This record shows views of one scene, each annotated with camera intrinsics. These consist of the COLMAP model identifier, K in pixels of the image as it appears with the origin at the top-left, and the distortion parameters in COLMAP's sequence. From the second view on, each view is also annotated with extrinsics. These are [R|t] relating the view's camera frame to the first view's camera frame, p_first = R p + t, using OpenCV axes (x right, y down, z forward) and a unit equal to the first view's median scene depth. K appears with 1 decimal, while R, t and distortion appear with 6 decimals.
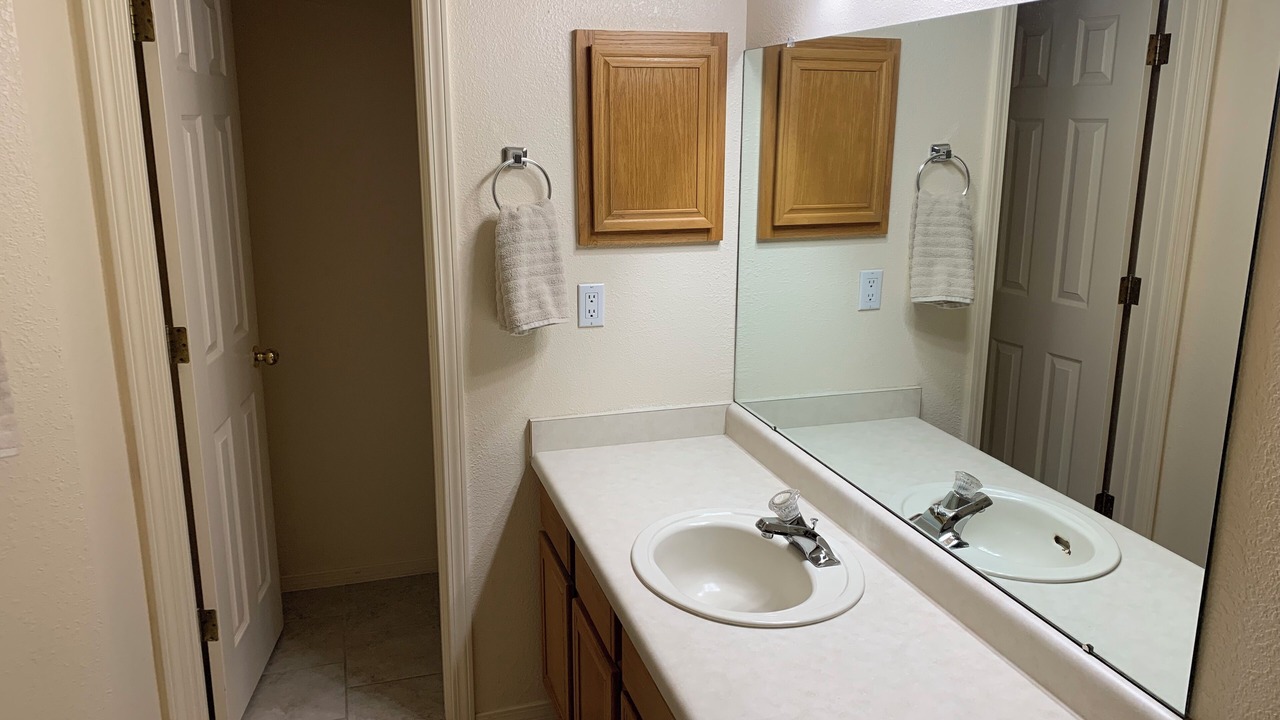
lens RADIAL K [[966.3, 0, 640.0], [0, 966.3, 360.0], [0, 0, 1]] dist [0.009574, 0.001818]
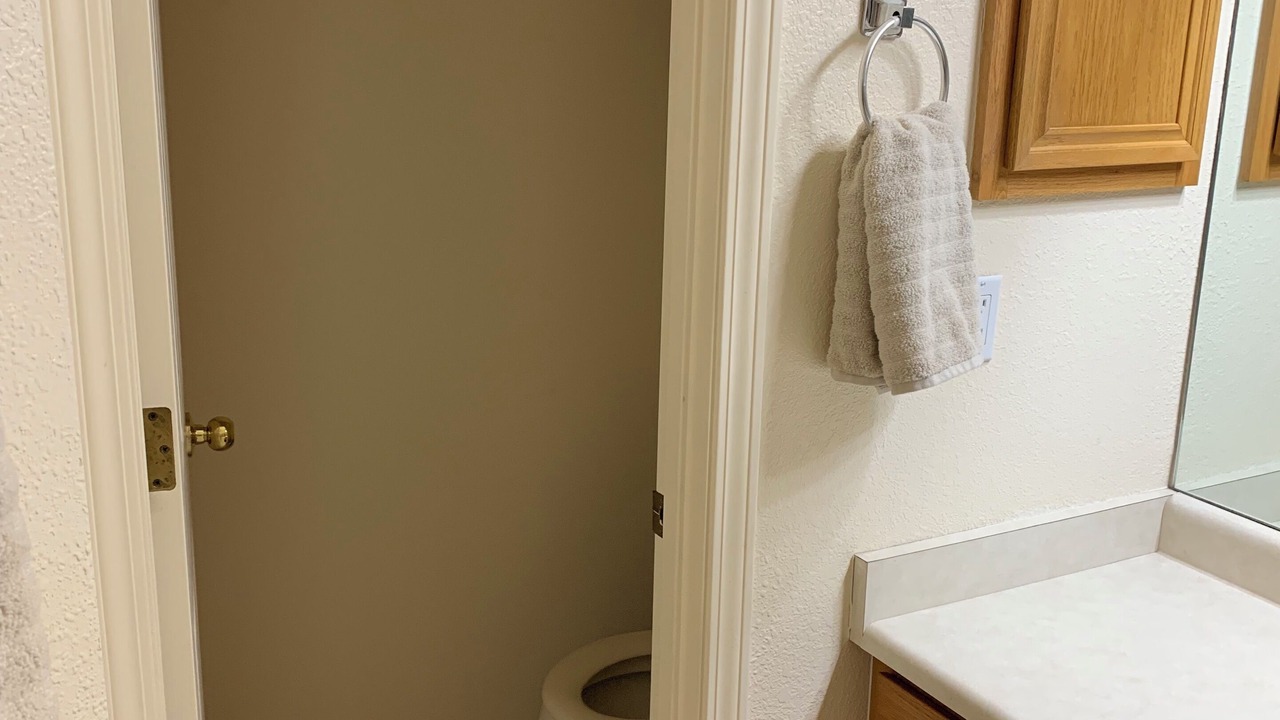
lens RADIAL K [[1308.5, 0, 640.0], [0, 1308.5, 360.0], [0, 0, 1]] dist [0.279404, -1.092618]
pose [[0.985775, -0.035176, 0.164348, -0.345010], [0.032526, 0.999294, 0.018786, -0.056571], [-0.164893, -0.013173, 0.986223, 0.369936]]
